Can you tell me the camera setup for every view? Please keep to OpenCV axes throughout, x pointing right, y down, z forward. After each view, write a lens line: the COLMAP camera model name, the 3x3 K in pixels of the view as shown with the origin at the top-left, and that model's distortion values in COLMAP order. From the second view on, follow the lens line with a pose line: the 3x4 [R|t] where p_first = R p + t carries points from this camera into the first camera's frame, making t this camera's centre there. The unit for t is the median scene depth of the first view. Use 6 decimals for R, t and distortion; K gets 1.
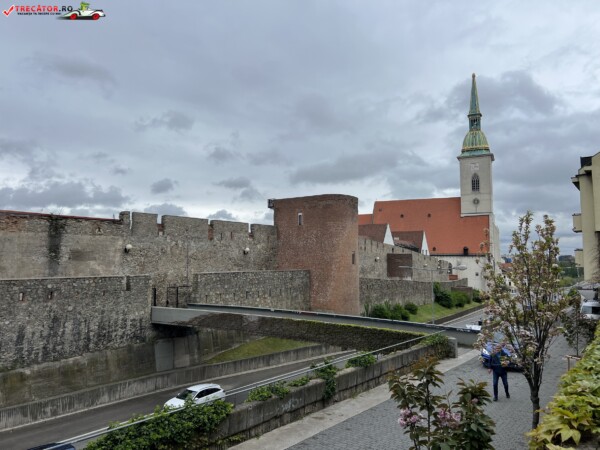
lens RADIAL K [[448.4, 0, 294.3], [0, 448.4, 221.6], [0, 0, 1]] dist [0.063584, -0.079581]
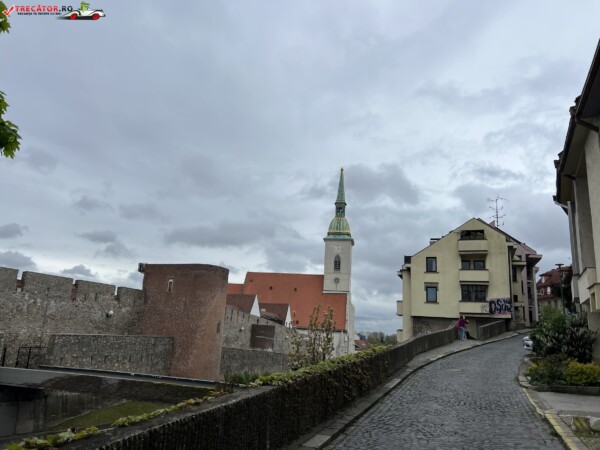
lens RADIAL K [[448.4, 0, 298.1], [0, 448.4, 224.1], [0, 0, 1]] dist [0.063584, -0.079581]
pose [[0.954913, 0.119710, 0.271682, -0.005787], [-0.079391, 0.984741, -0.154859, -0.007993], [-0.286075, 0.126308, 0.949846, -0.094244]]
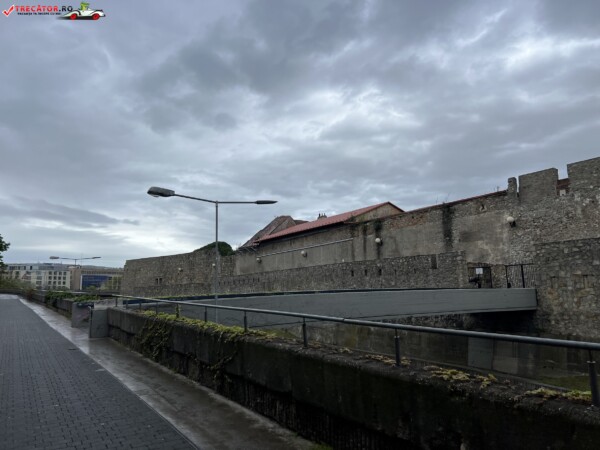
lens RADIAL K [[448.4, 0, 305.1], [0, 448.4, 222.5], [0, 0, 1]] dist [0.063584, -0.079581]
pose [[-0.336652, -0.129173, -0.932727, 0.420973], [0.109991, 0.978371, -0.175193, 0.129188], [0.935183, -0.161571, -0.315162, 0.705722]]
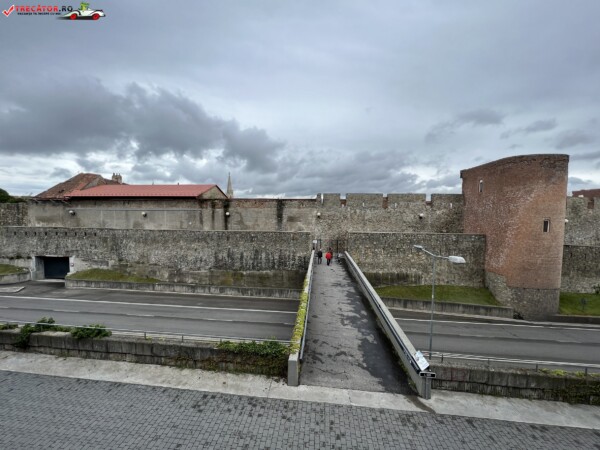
lens RADIAL K [[237.1, 0, 301.0], [0, 237.1, 226.2], [0, 0, 1]] dist [-0.003101, 0.000207]
pose [[0.534279, 0.046619, -0.844022, 0.282787], [0.064836, 0.993277, 0.095905, 0.007447], [0.842818, -0.105963, 0.527664, 0.357720]]
